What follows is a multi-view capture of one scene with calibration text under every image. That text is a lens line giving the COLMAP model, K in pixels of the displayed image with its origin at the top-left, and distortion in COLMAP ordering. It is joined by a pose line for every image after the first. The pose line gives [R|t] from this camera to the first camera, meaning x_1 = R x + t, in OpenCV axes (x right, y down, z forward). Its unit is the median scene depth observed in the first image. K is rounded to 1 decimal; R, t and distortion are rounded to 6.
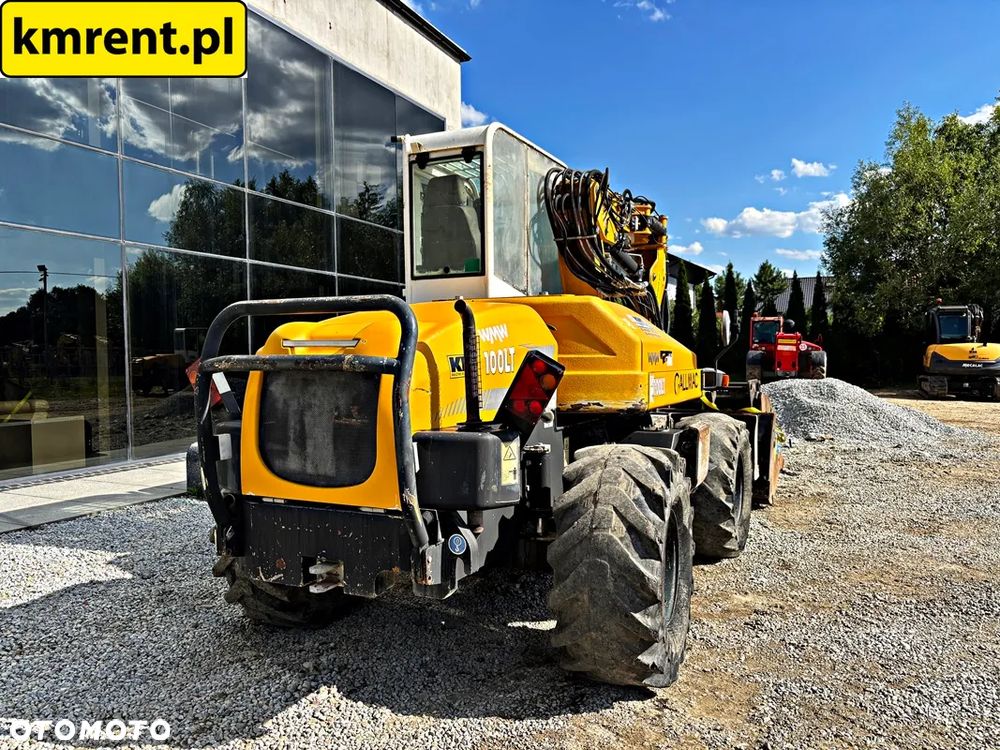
lens RADIAL K [[760.0, 0, 500.0], [0, 760.0, 380.2], [0, 0, 1]] dist [0.039907, -0.041108]
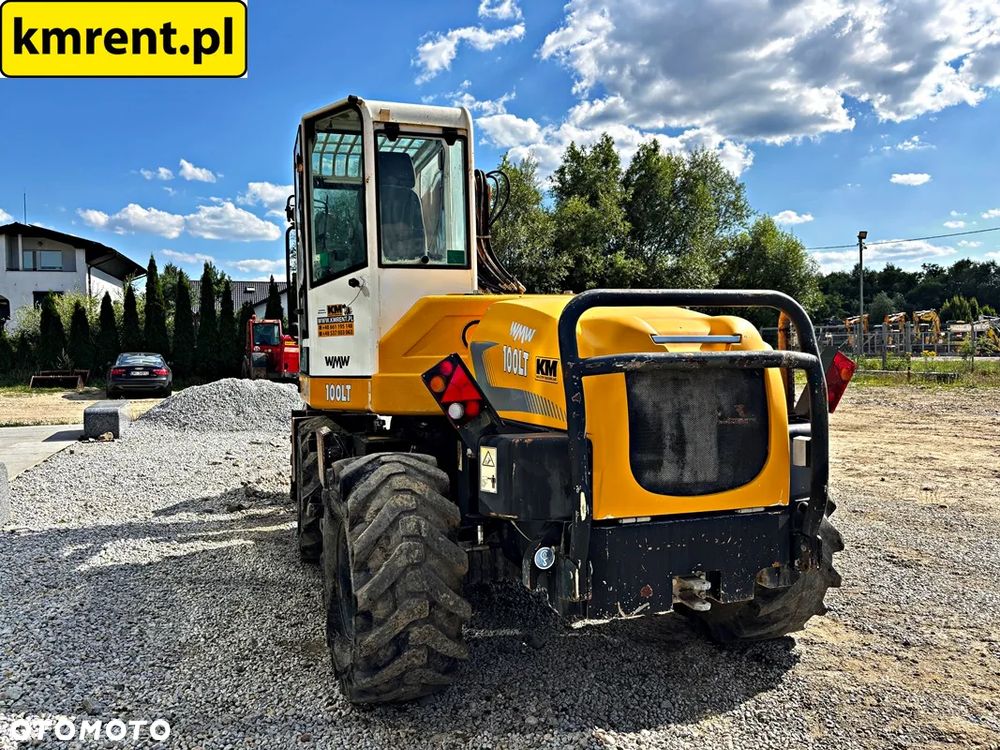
lens RADIAL K [[760.0, 0, 496.4], [0, 760.0, 371.9], [0, 0, 1]] dist [0.039907, -0.041108]
pose [[0.724530, -0.023422, 0.688845, -0.736403], [0.033551, 0.999436, -0.001306, -0.011177], [-0.688426, 0.024058, 0.724908, 0.349860]]
